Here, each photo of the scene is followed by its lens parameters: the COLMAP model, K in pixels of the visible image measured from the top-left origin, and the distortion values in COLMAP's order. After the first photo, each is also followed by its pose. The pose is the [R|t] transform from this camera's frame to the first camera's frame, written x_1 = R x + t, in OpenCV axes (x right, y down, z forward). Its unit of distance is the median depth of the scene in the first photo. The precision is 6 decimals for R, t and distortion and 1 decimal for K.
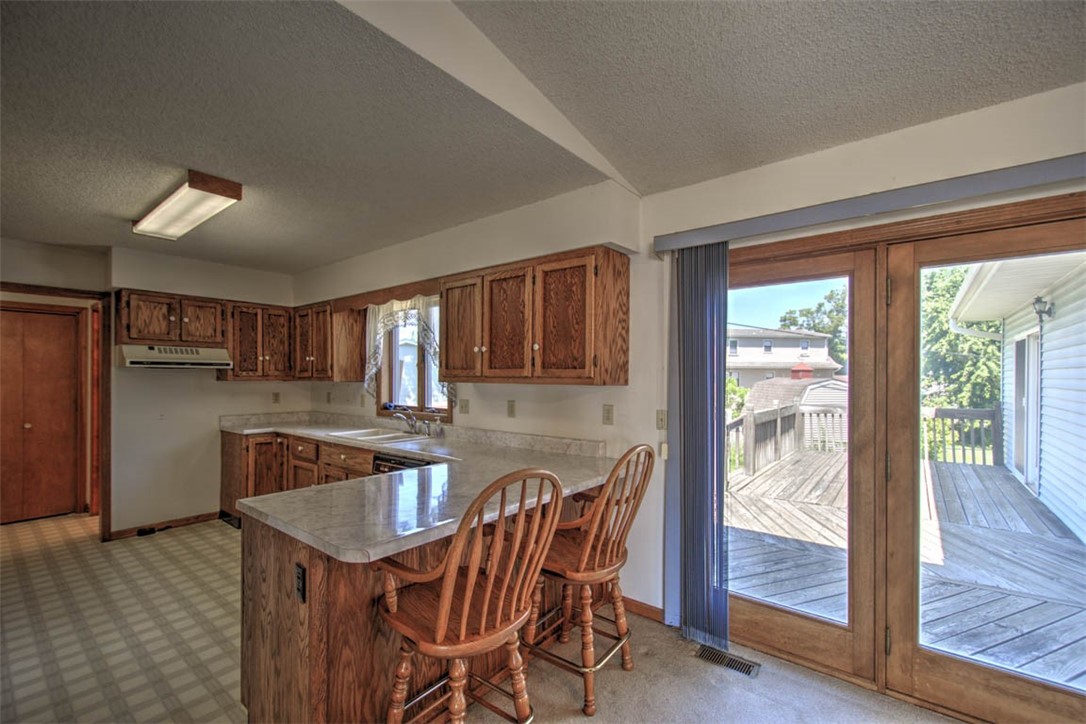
lens RADIAL K [[464.5, 0, 544.7], [0, 464.5, 377.5], [0, 0, 1]] dist [0.001035, -0.000941]
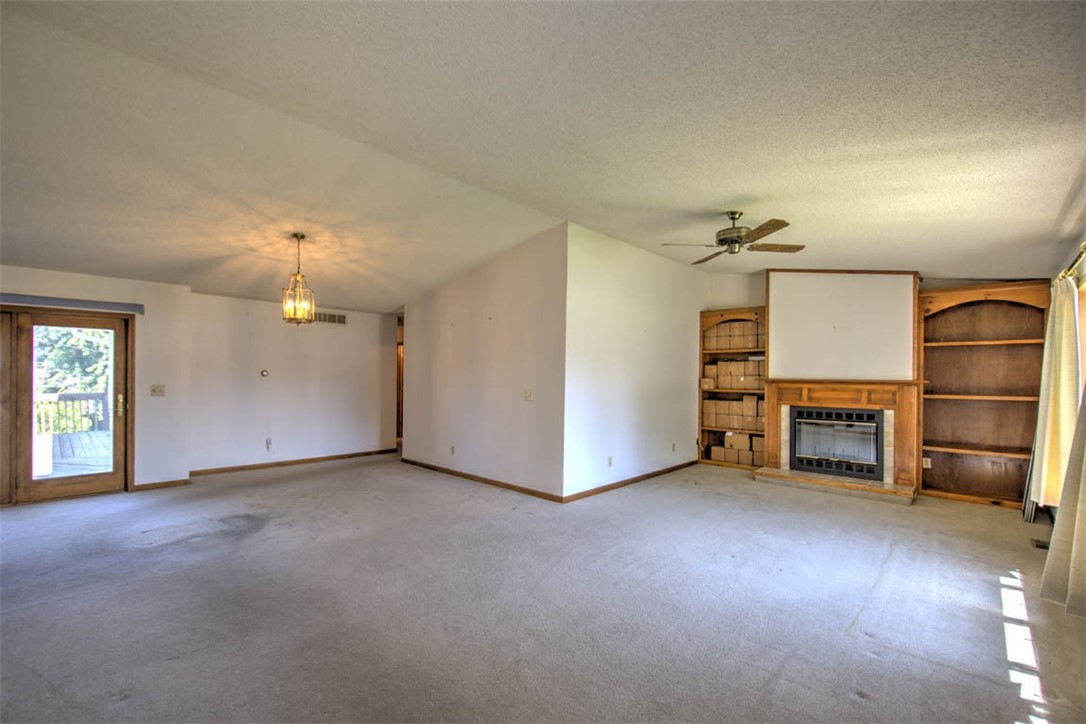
lens RADIAL K [[464.5, 0, 535.4], [0, 464.5, 375.7], [0, 0, 1]] dist [0.001035, -0.000941]
pose [[0.093290, -0.003604, 0.995632, -0.686318], [-0.007383, 0.999963, 0.004311, -0.001012], [-0.995612, -0.007753, 0.093260, -0.924596]]
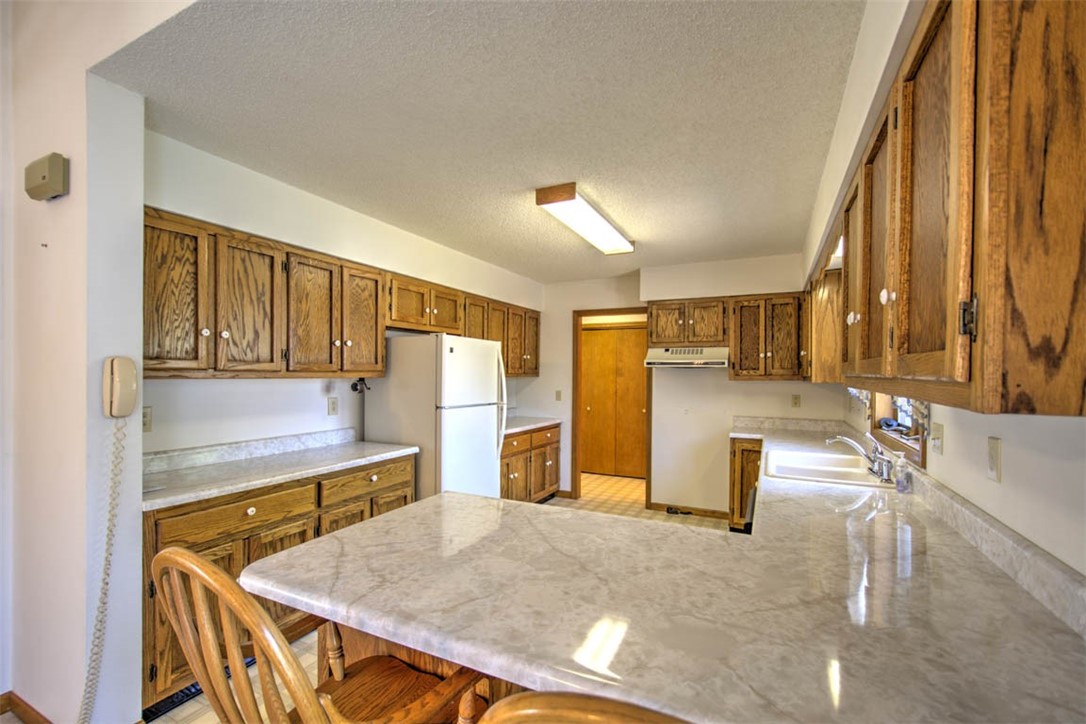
lens RADIAL K [[464.5, 0, 543.5], [0, 464.5, 373.9], [0, 0, 1]] dist [0.001035, -0.000941]
pose [[0.214463, 0.000961, -0.976732, 0.197629], [-0.008443, 0.999964, -0.000870, -0.001410], [0.976696, 0.008433, 0.214463, 0.457514]]
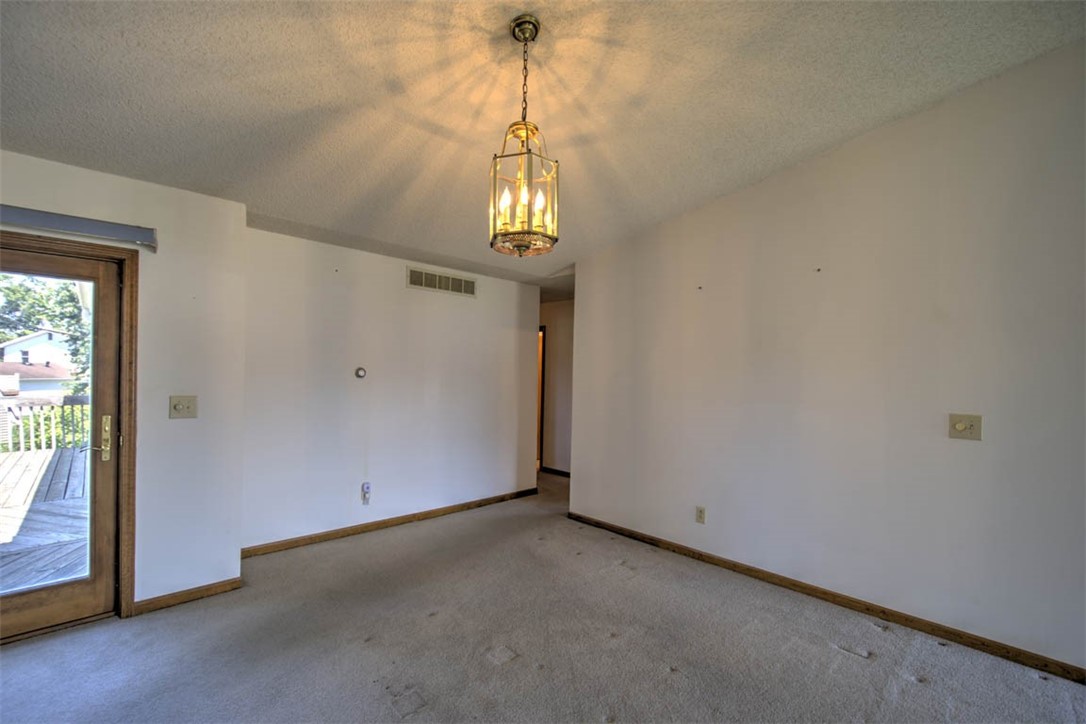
lens RADIAL K [[464.5, 0, 534.7], [0, 464.5, 374.1], [0, 0, 1]] dist [0.001035, -0.000941]
pose [[0.139338, -0.002283, 0.990242, -0.024006], [-0.015369, 0.999872, 0.004468, -0.002299], [-0.990126, -0.015842, 0.139285, -0.288942]]
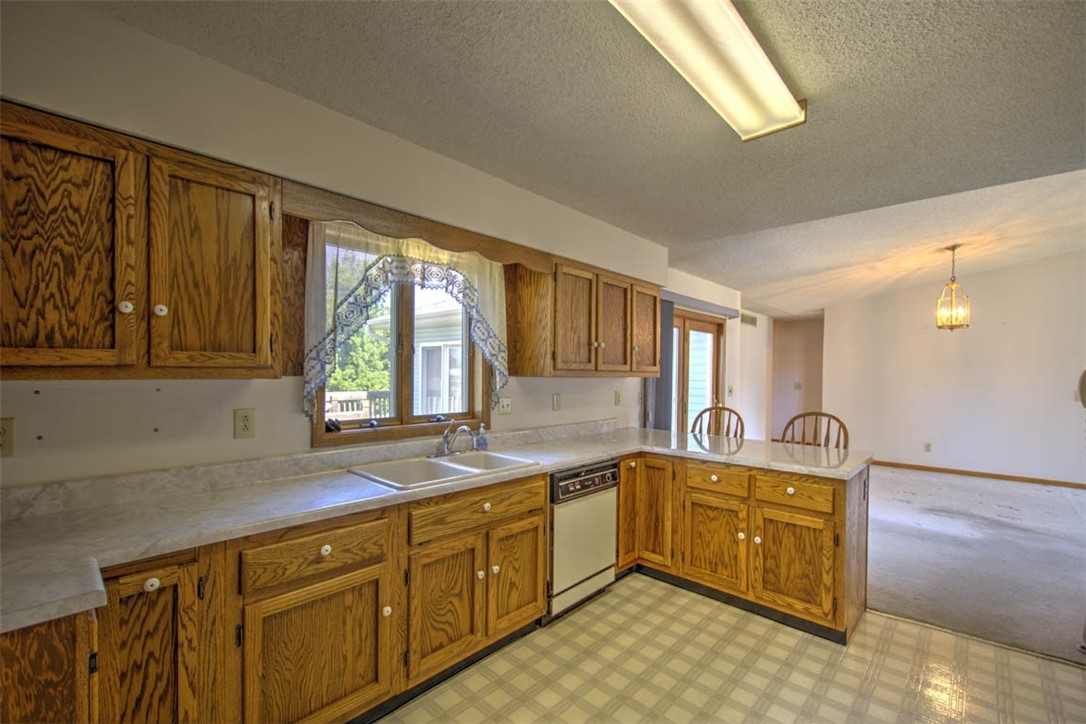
lens RADIAL K [[464.5, 0, 541.6], [0, 464.5, 376.6], [0, 0, 1]] dist [0.001035, -0.000941]
pose [[0.078387, -0.014351, 0.996820, -0.910258], [-0.011155, 0.999821, 0.015271, -0.003240], [-0.996861, -0.012316, 0.078213, 0.796613]]
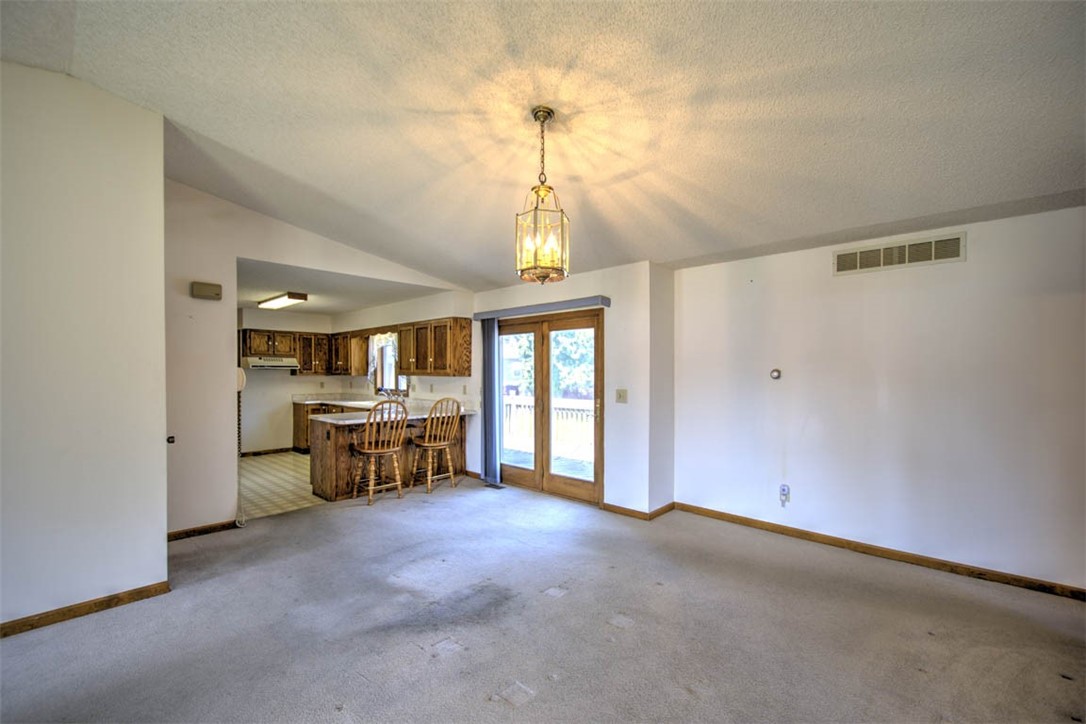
lens RADIAL K [[464.5, 0, 540.8], [0, 464.5, 374.6], [0, 0, 1]] dist [0.001035, -0.000941]
pose [[0.996190, -0.003124, -0.087149, 0.490895], [0.003513, 0.999985, 0.004305, -0.000713], [0.087135, -0.004595, 0.996186, -0.833893]]
